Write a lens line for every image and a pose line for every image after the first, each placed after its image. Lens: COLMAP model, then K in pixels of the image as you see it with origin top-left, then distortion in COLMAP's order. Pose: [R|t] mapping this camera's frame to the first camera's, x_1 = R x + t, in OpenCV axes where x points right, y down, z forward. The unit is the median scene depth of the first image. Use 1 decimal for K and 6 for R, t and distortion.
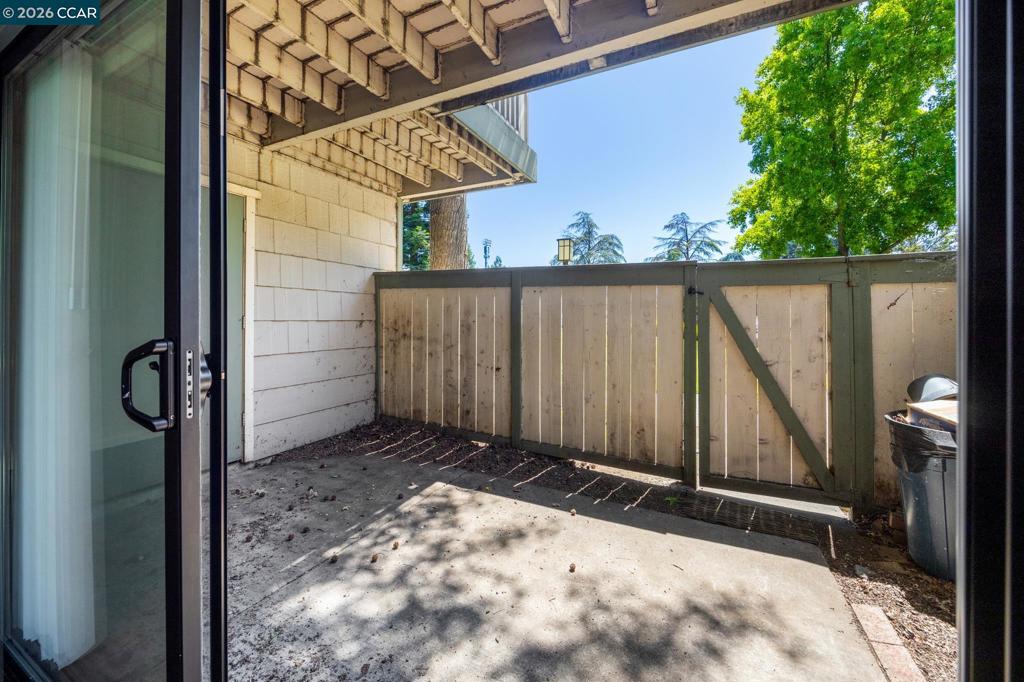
lens RADIAL K [[394.0, 0, 475.7], [0, 394.0, 318.4], [0, 0, 1]] dist [-0.001252, 0.000275]
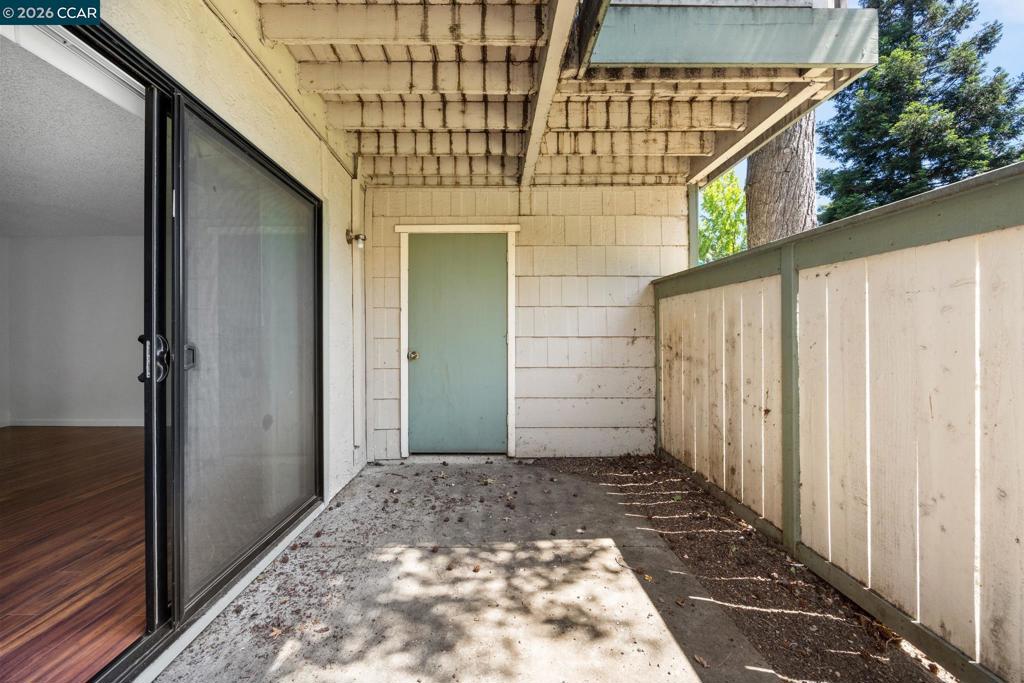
lens RADIAL K [[394.0, 0, 505.6], [0, 394.0, 341.3], [0, 0, 1]] dist [-0.001252, 0.000275]
pose [[0.501049, -0.005815, -0.865400, 0.376526], [0.002642, 0.999983, -0.005189, 0.021614], [0.865415, 0.000314, 0.501056, 0.339975]]
